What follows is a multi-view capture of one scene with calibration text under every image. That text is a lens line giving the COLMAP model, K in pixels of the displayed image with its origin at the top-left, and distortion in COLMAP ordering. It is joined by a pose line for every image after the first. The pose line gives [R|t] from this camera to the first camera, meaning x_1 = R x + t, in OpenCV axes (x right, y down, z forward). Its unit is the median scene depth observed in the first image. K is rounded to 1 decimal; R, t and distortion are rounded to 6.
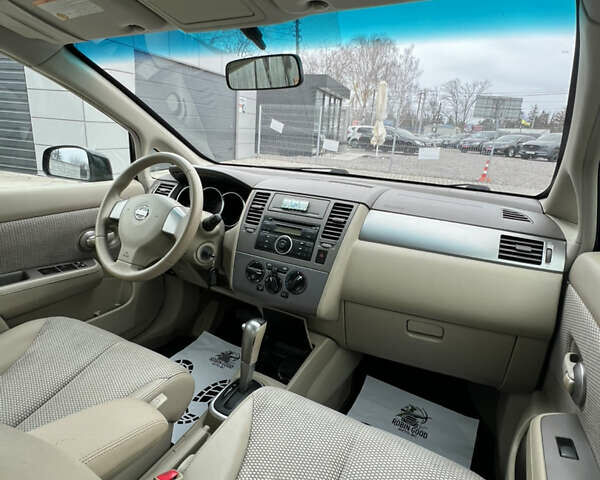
lens RADIAL K [[362.6, 0, 296.7], [0, 362.6, 237.1], [0, 0, 1]] dist [-0.008905, 0.003959]
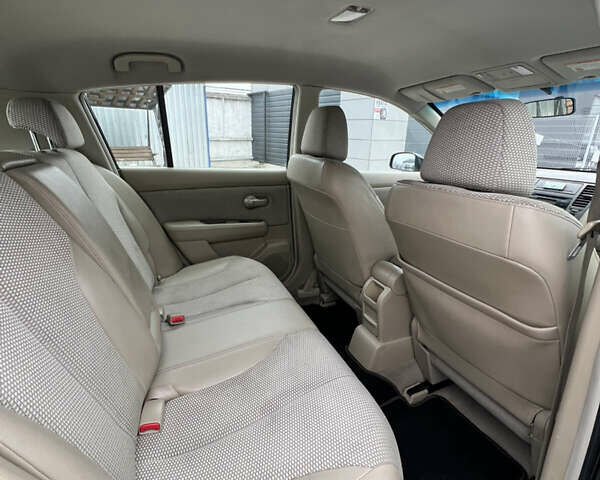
lens RADIAL K [[310.8, 0, 299.6], [0, 310.8, 241.9], [0, 0, 1]] dist [-0.005441, -0.000122]
pose [[0.781926, 0.153000, -0.604303, -0.017507], [-0.147080, 0.987324, 0.059664, 0.215125], [0.605772, 0.042228, 0.794517, -0.680217]]
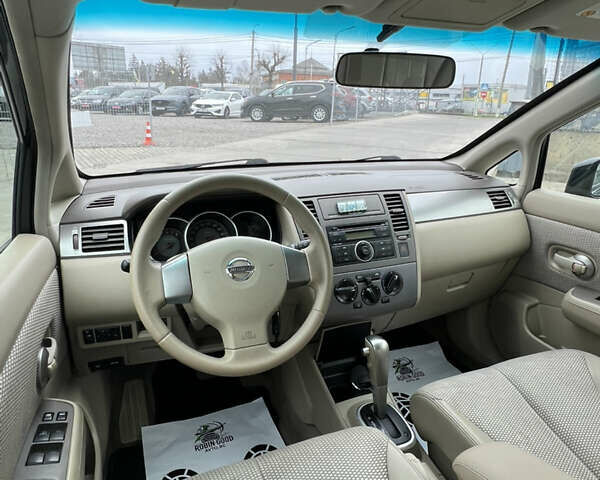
lens RADIAL K [[430.6, 0, 298.6], [0, 430.6, 238.3], [0, 0, 1]] dist [-0.006296, -0.001071]
pose [[0.630383, -0.277119, 0.725137, -0.814487], [0.235574, 0.958352, 0.161453, -0.198534], [-0.739677, 0.069047, 0.669410, 0.345214]]
